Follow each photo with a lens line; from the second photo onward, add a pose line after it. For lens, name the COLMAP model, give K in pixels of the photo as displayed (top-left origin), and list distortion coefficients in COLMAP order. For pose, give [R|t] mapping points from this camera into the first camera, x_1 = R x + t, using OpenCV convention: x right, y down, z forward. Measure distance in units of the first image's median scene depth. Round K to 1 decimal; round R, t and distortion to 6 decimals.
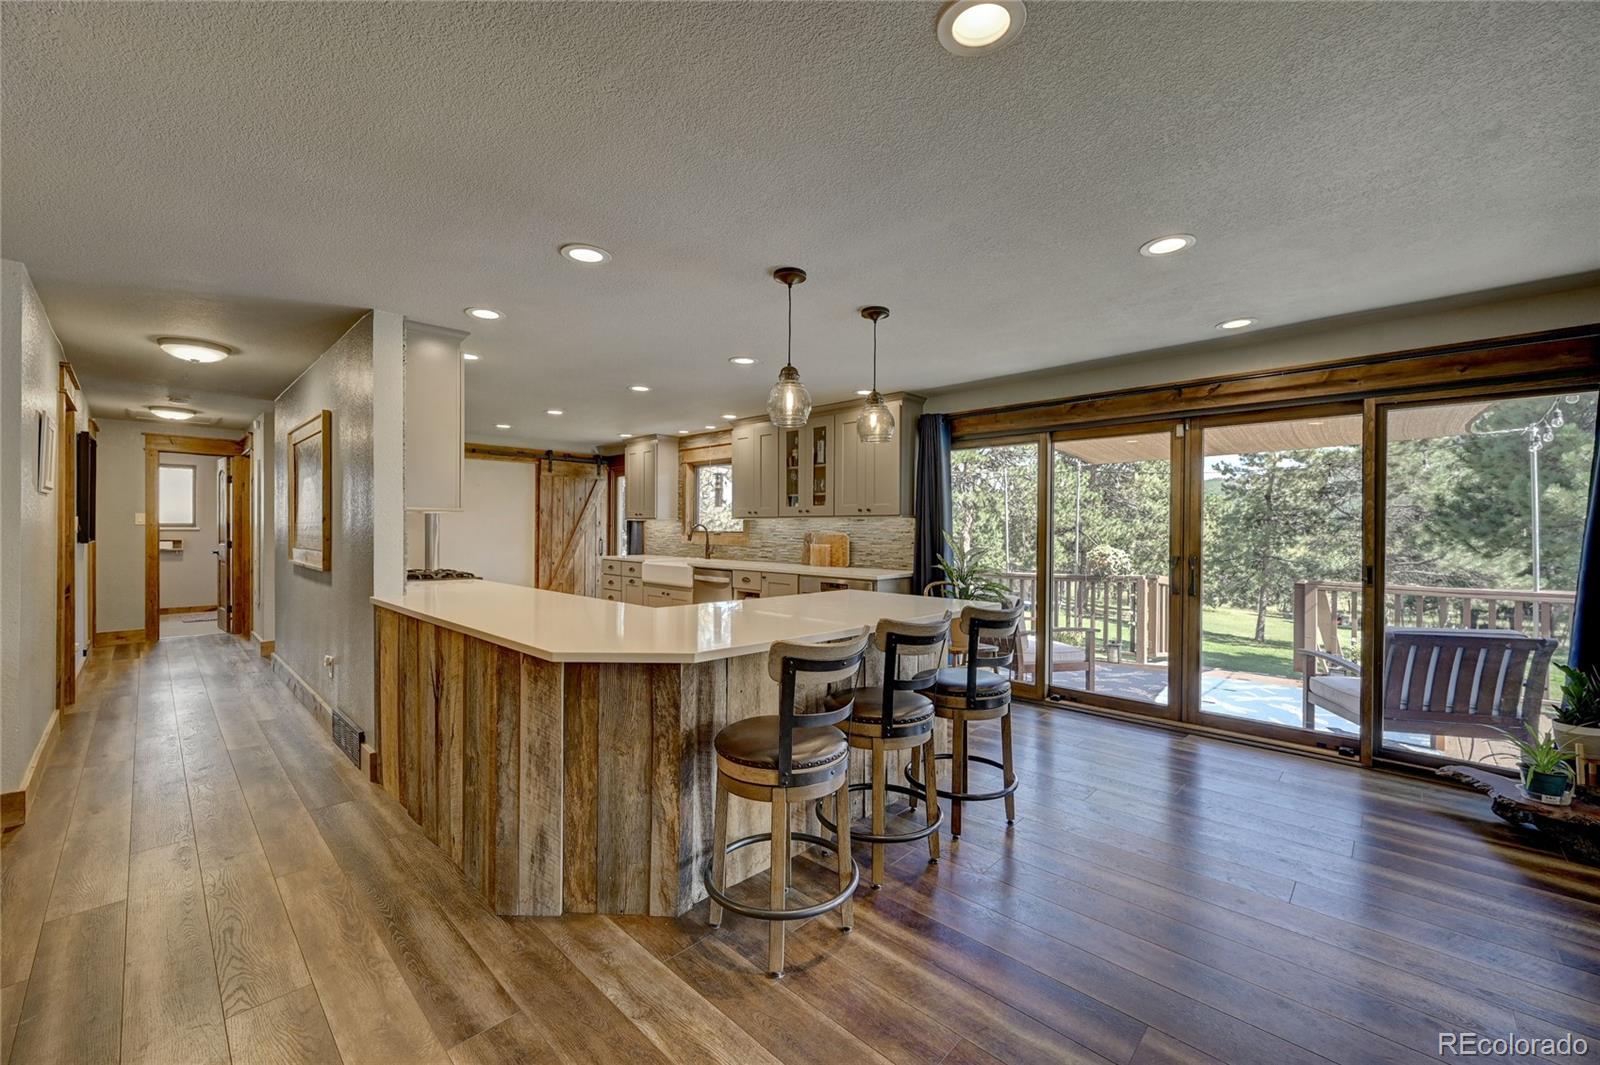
lens RADIAL K [[627.7, 0, 799.3], [0, 627.7, 530.0], [0, 0, 1]] dist [-0.001121, 0.000634]
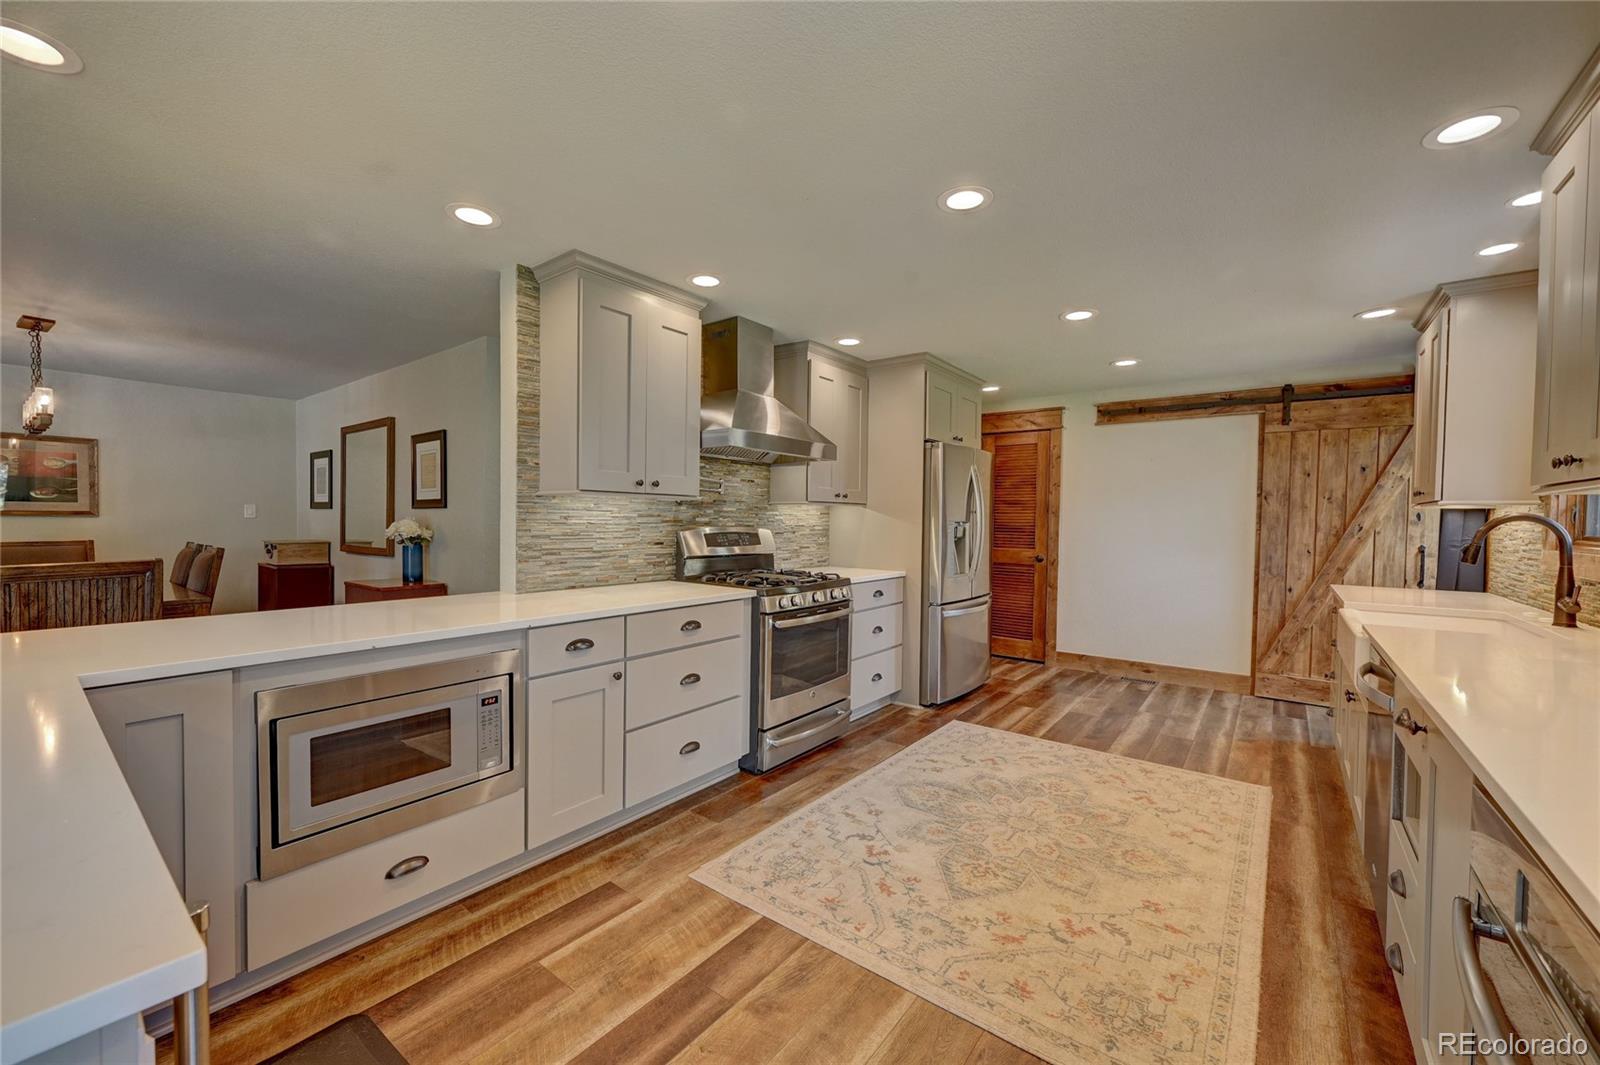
lens RADIAL K [[627.7, 0, 799.0], [0, 627.7, 530.2], [0, 0, 1]] dist [-0.001121, 0.000634]
pose [[0.113380, 0.014426, -0.993447, 0.157687], [-0.013168, 0.999829, 0.013016, -0.001122], [0.993464, 0.011606, 0.113550, 0.771378]]
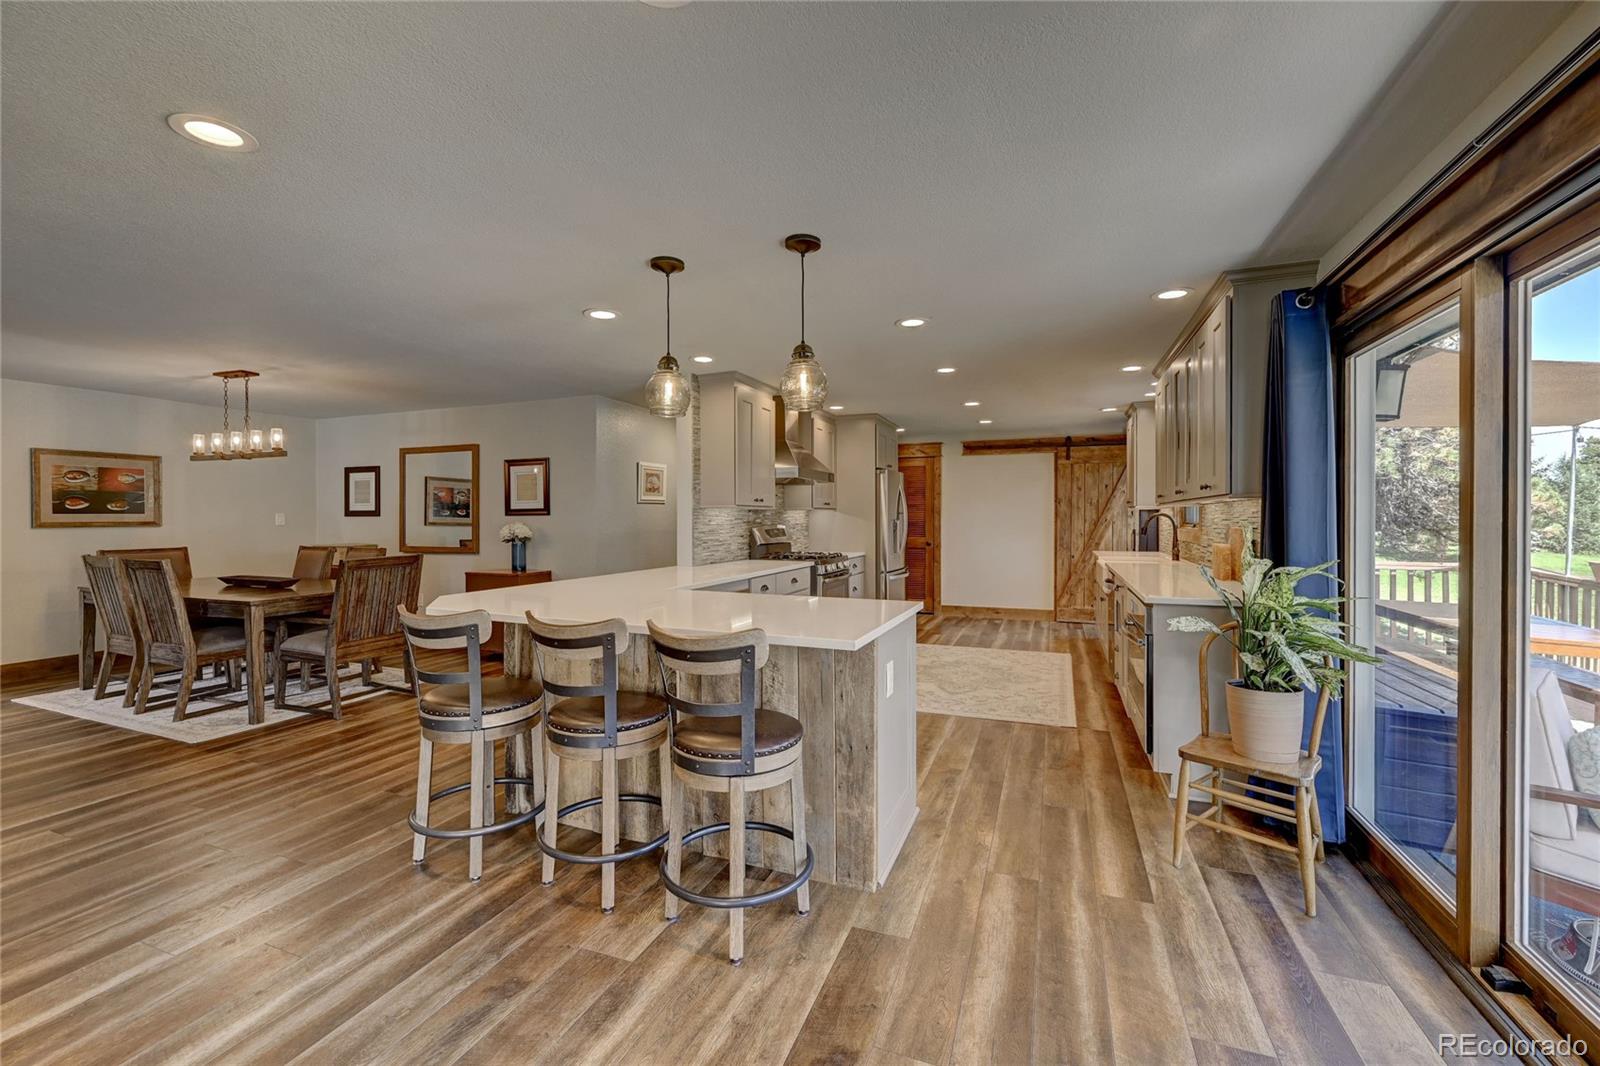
lens RADIAL K [[630.1, 0, 814.9], [0, 630.1, 513.2], [0, 0, 1]] dist [-0.000378, -0.000047]
pose [[0.393123, -0.012231, -0.919404, 0.485603], [0.002345, 0.999922, -0.012299, -0.001662], [0.919483, 0.002679, 0.393121, 0.418934]]
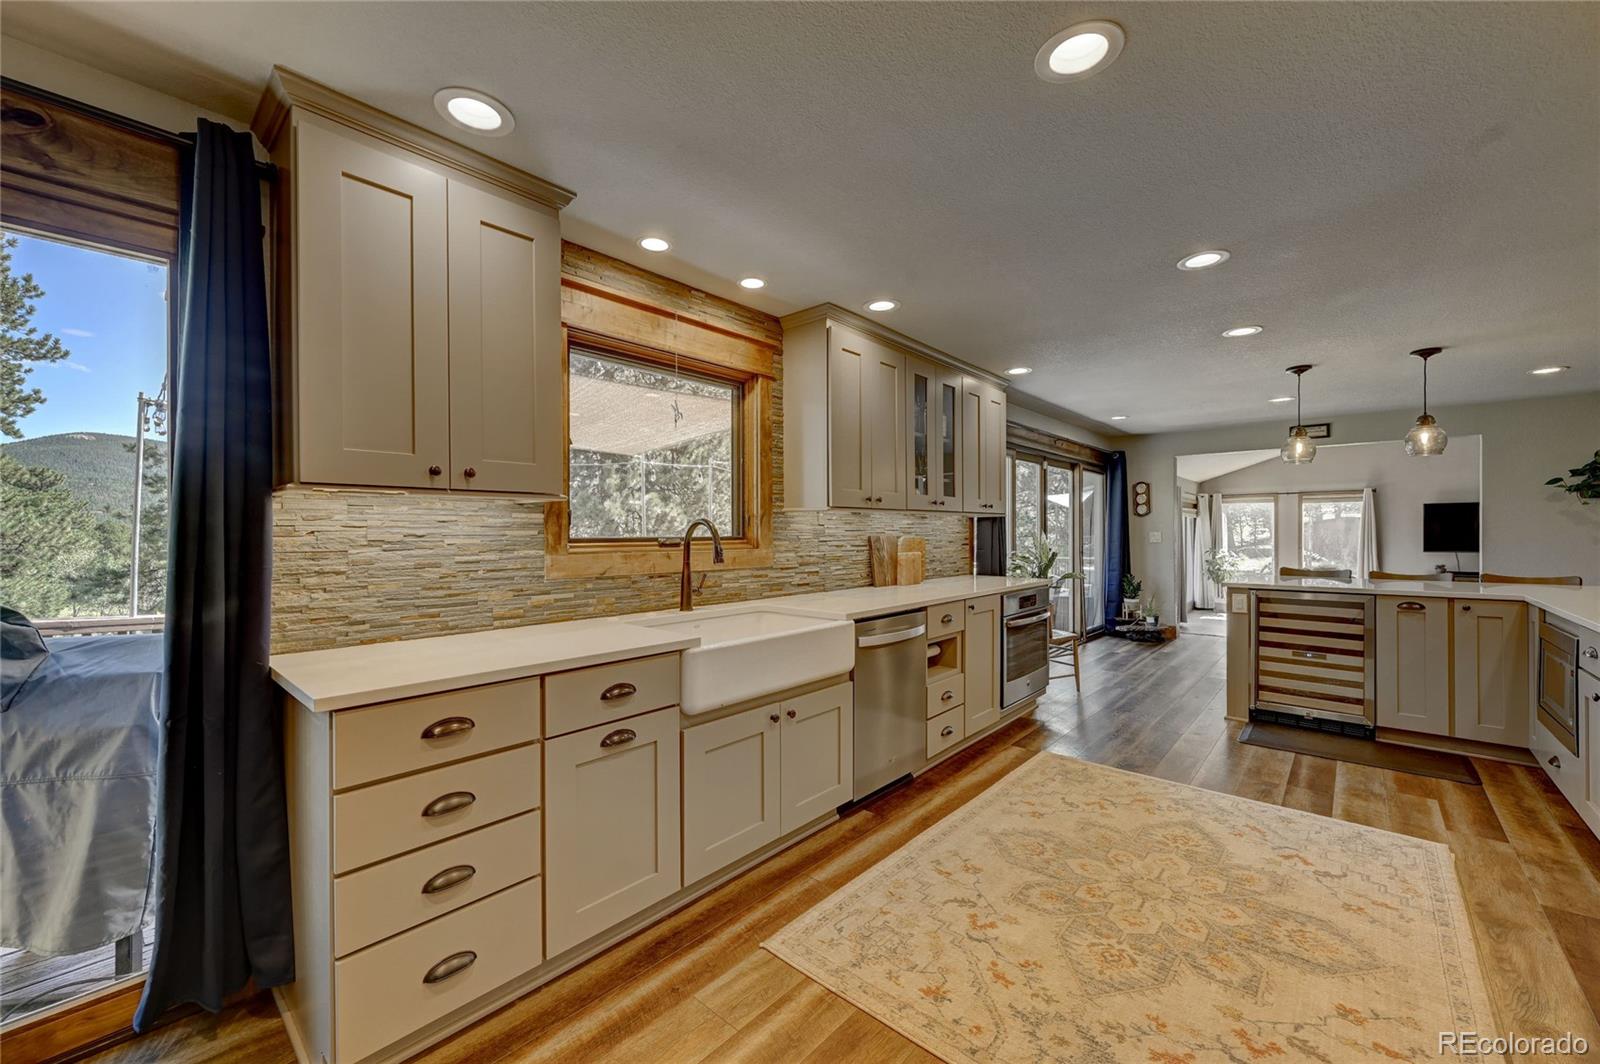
lens RADIAL K [[627.7, 0, 801.6], [0, 627.7, 533.6], [0, 0, 1]] dist [-0.001121, 0.000634]
pose [[-0.042250, -0.011579, 0.999040, -0.705463], [0.003263, 0.999926, 0.011727, -0.006425], [-0.999102, 0.003755, -0.042209, 1.249735]]
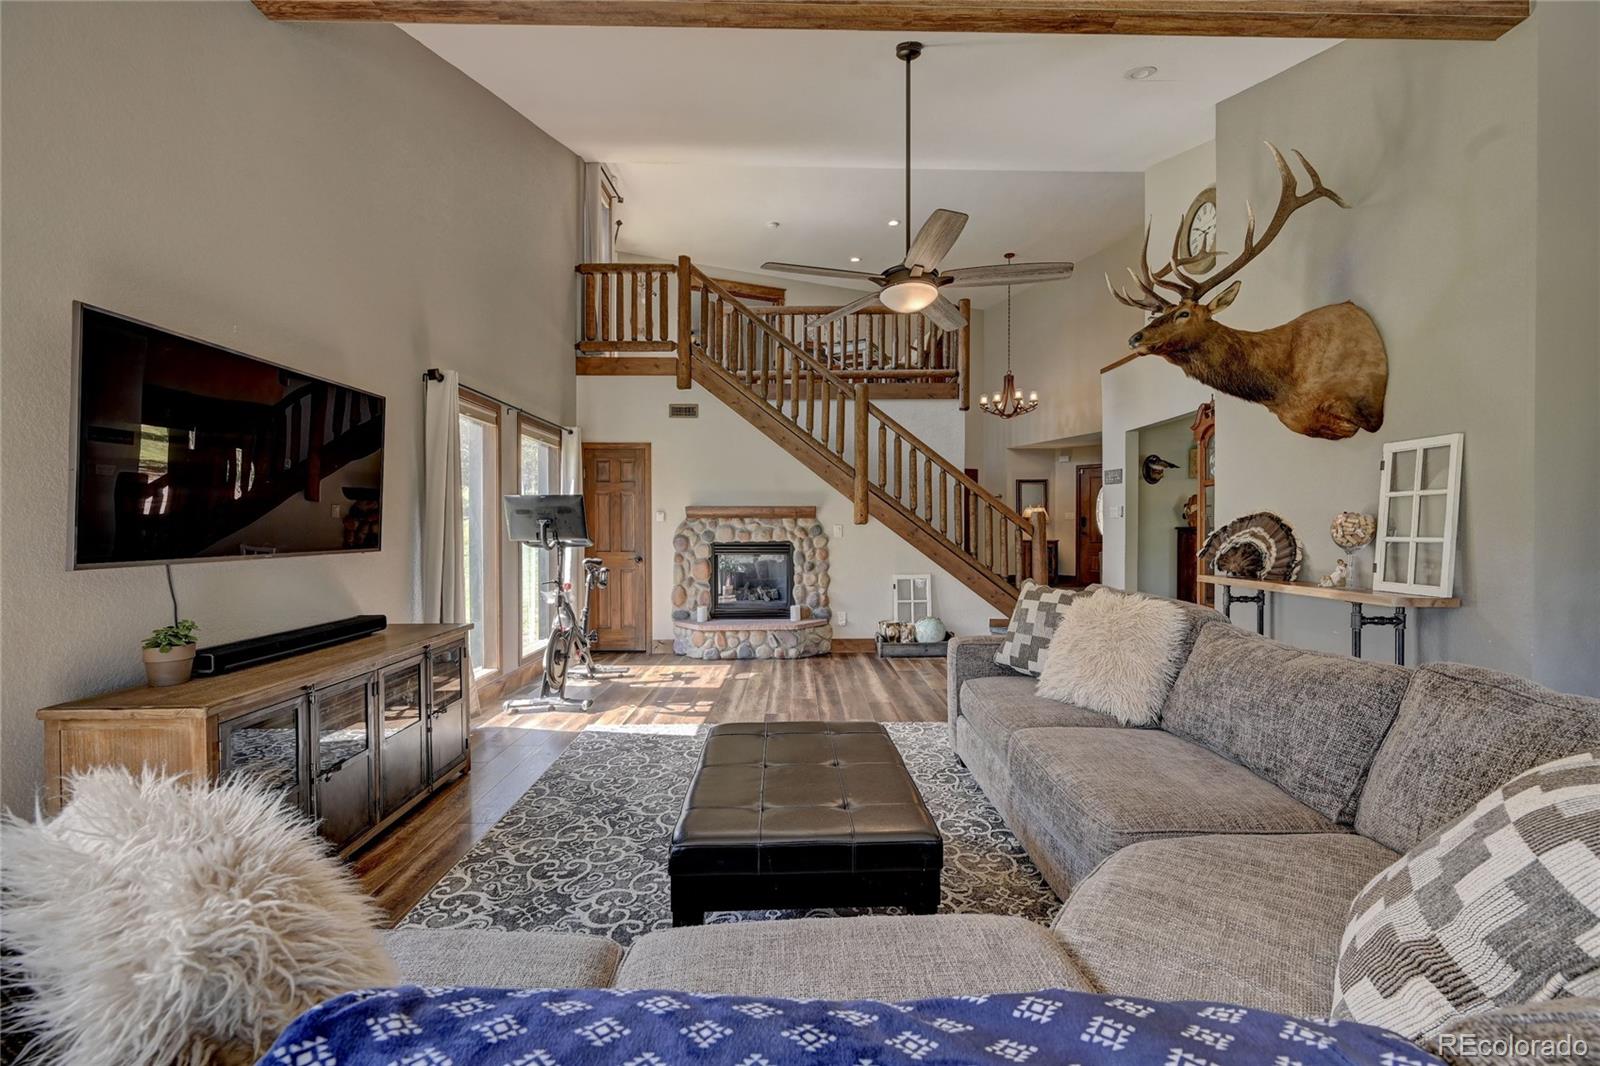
lens RADIAL K [[630.1, 0, 799.3], [0, 630.1, 531.2], [0, 0, 1]] dist [-0.000378, -0.000047]
pose [[-0.713050, -0.003312, -0.701105, 1.082361], [-0.006156, 0.999980, 0.001537, 0.055514], [0.701086, 0.005412, -0.713056, -0.191876]]
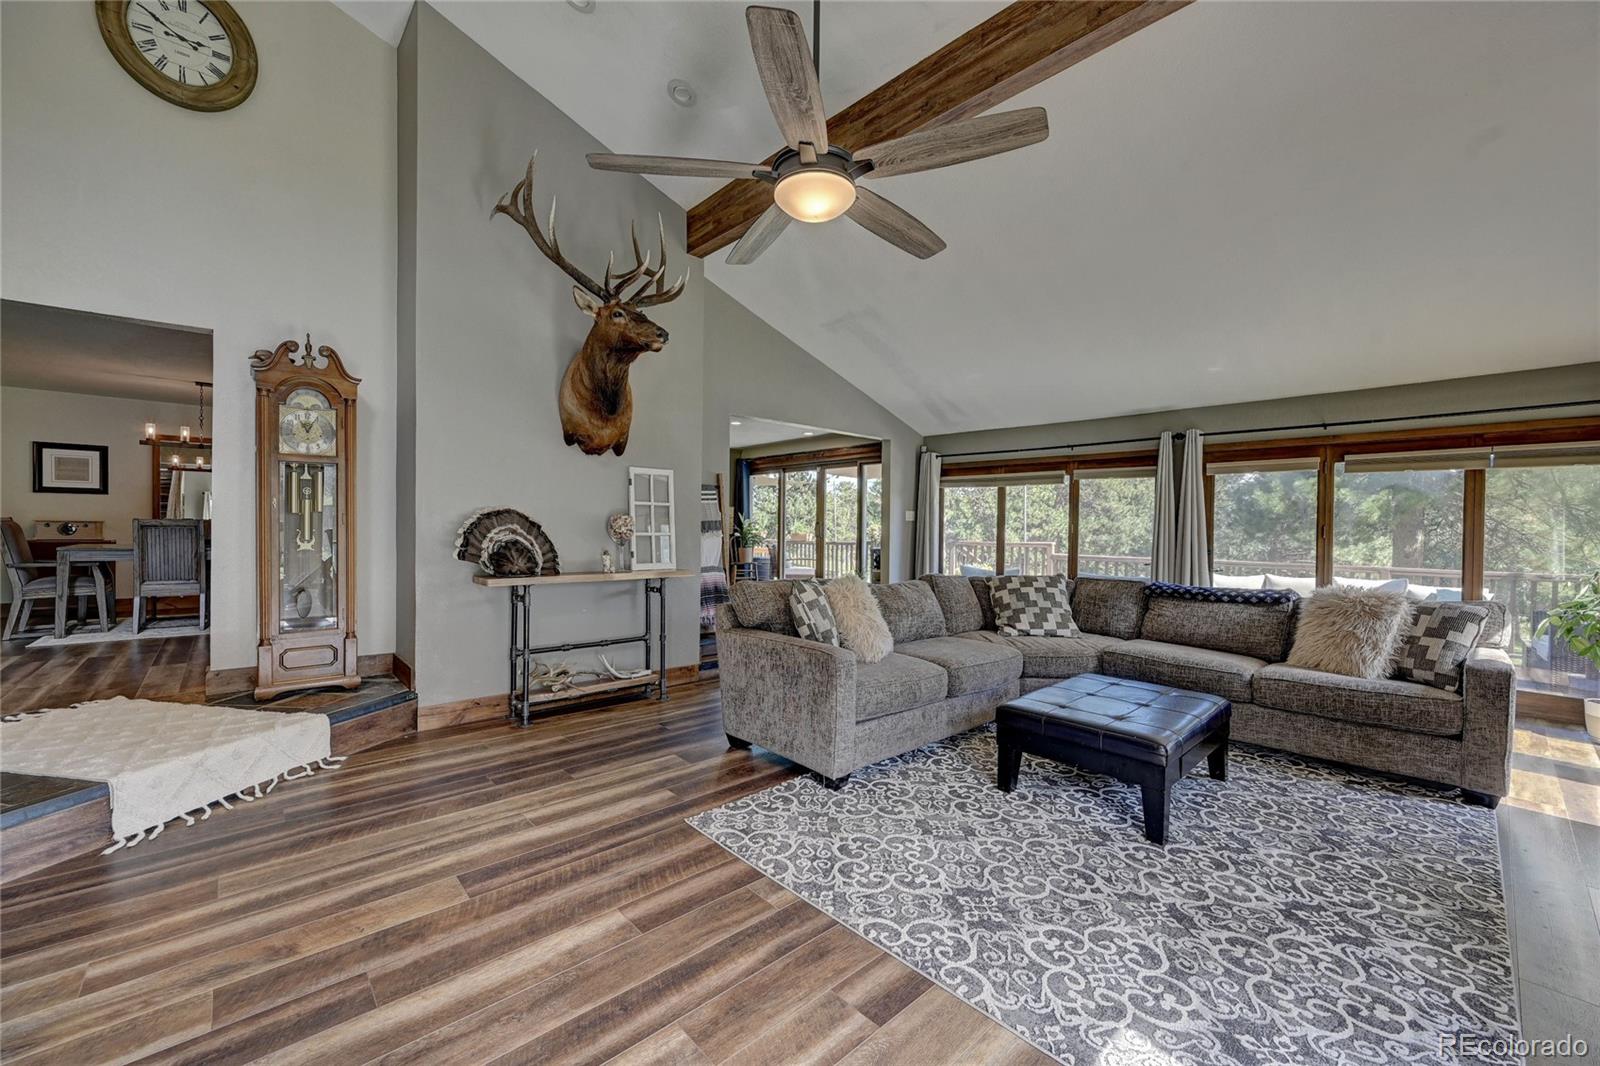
lens RADIAL K [[630.1, 0, 804.4], [0, 630.1, 540.8], [0, 0, 1]] dist [-0.000378, -0.000047]
pose [[0.998288, 0.006515, -0.058126, 0.557303], [-0.005690, 0.999881, 0.014353, 0.055695], [0.058212, -0.013998, 0.998206, -1.044729]]
